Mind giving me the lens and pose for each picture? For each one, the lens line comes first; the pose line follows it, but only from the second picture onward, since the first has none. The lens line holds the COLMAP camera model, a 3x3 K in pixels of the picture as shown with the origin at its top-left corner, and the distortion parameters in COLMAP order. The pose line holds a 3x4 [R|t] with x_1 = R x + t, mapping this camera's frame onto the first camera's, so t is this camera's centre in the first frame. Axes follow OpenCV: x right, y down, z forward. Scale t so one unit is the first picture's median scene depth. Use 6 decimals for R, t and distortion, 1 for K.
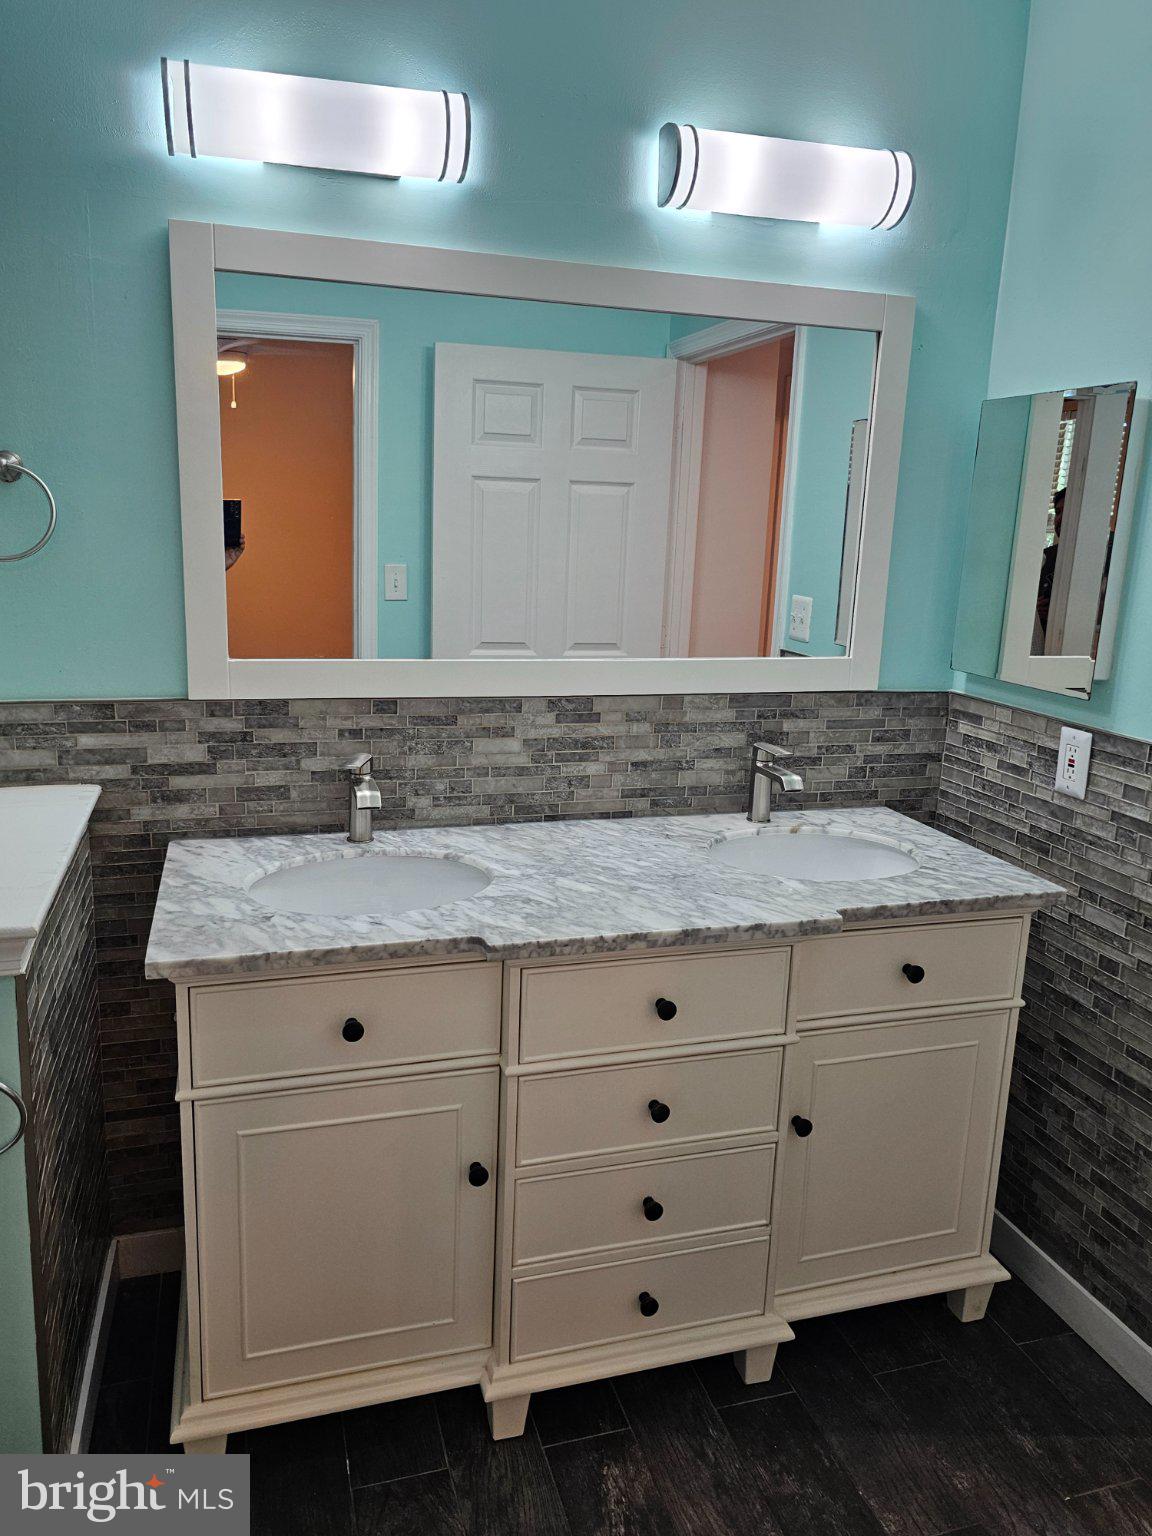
lens RADIAL K [[1028.7, 0, 561.9], [0, 1028.7, 745.0], [0, 0, 1]] dist [0.074553, -0.060443]
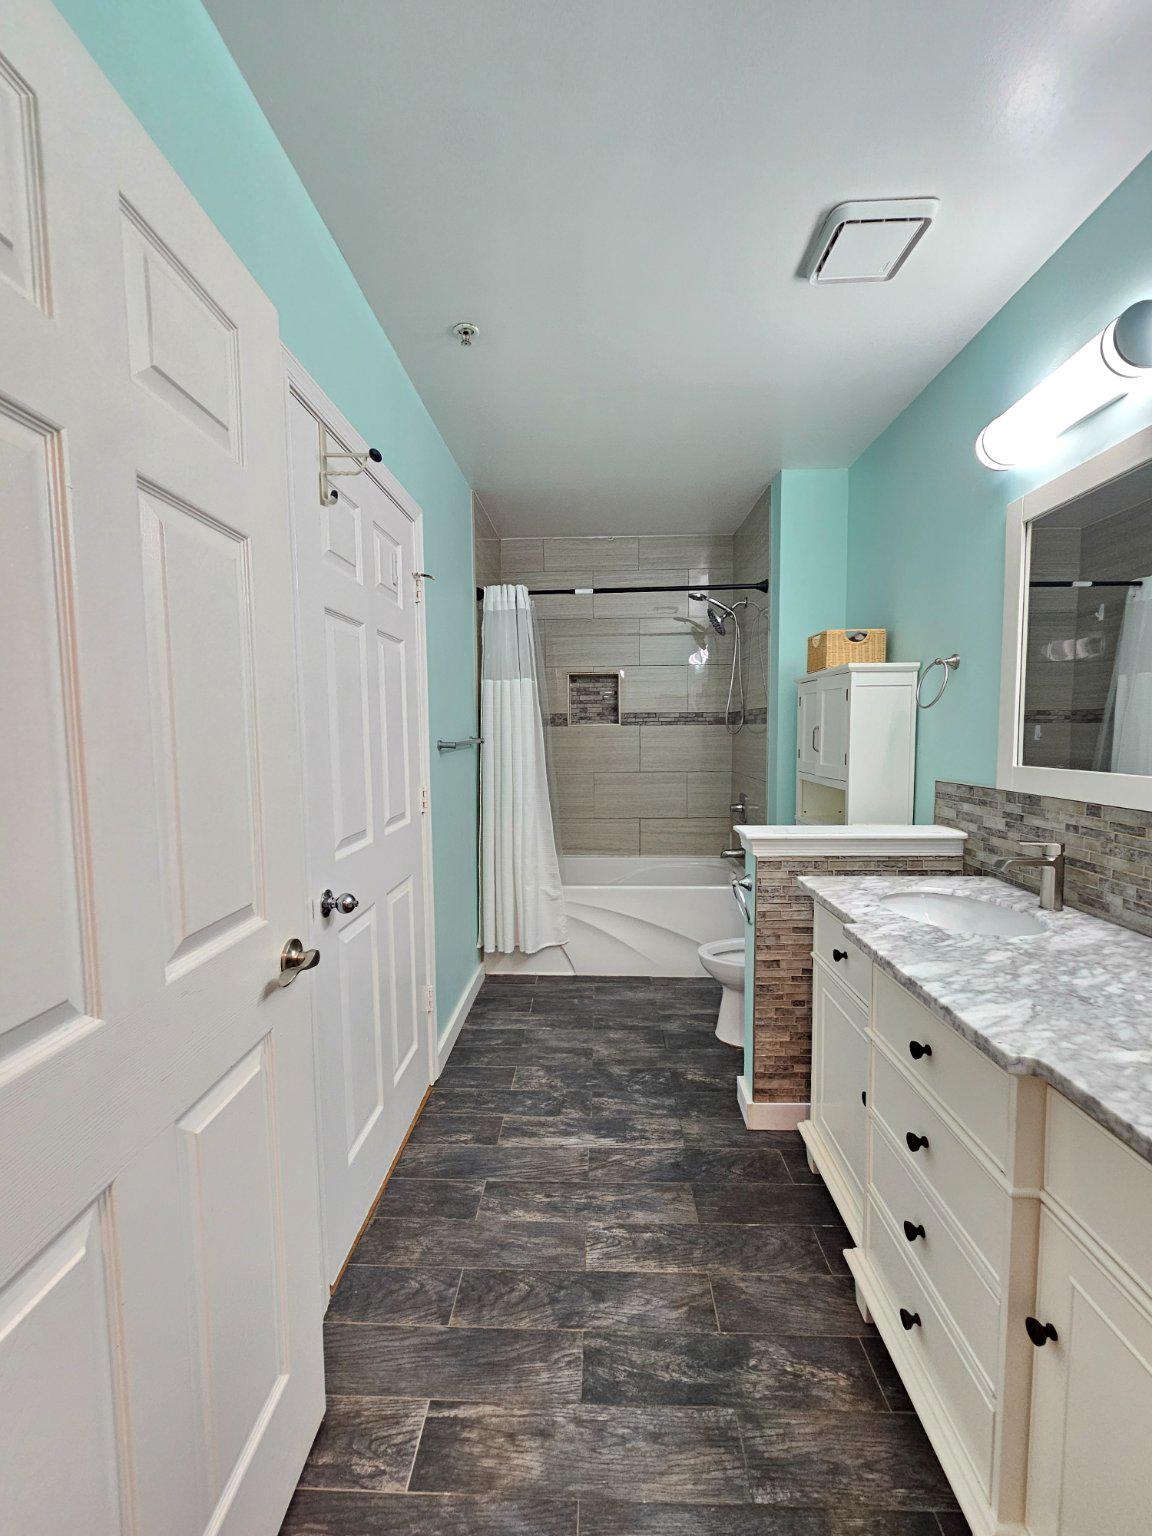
lens RADIAL K [[625.8, 0, 577.5], [0, 625.8, 772.2], [0, 0, 1]] dist [-0.001301, -0.000159]
pose [[-0.308976, 0.029836, -0.950602, 0.735729], [-0.199718, 0.975186, 0.095522, -0.031033], [0.929864, 0.219367, -0.295351, 0.666788]]
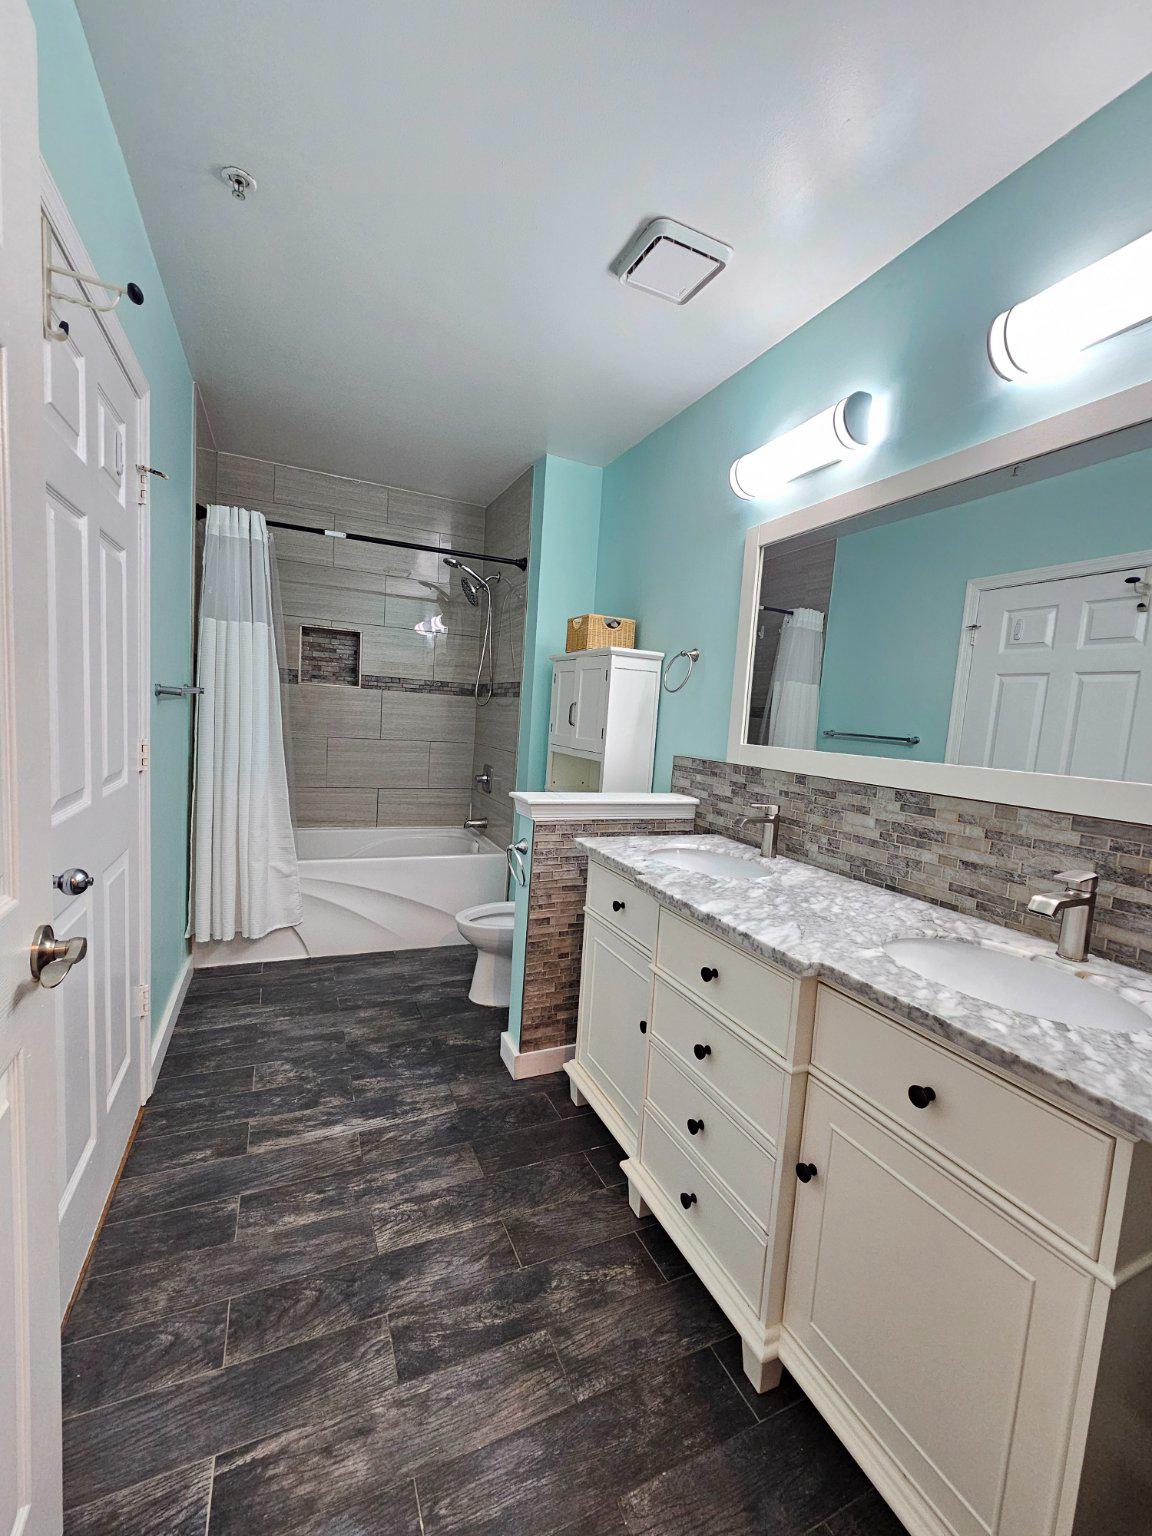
lens RADIAL K [[625.8, 0, 578.5], [0, 625.8, 772.0], [0, 0, 1]] dist [-0.001301, -0.000159]
pose [[0.154934, 0.063136, -0.985905, 0.737822], [-0.262906, 0.964604, 0.020456, 0.022034], [0.952300, 0.256032, 0.166049, 0.536057]]
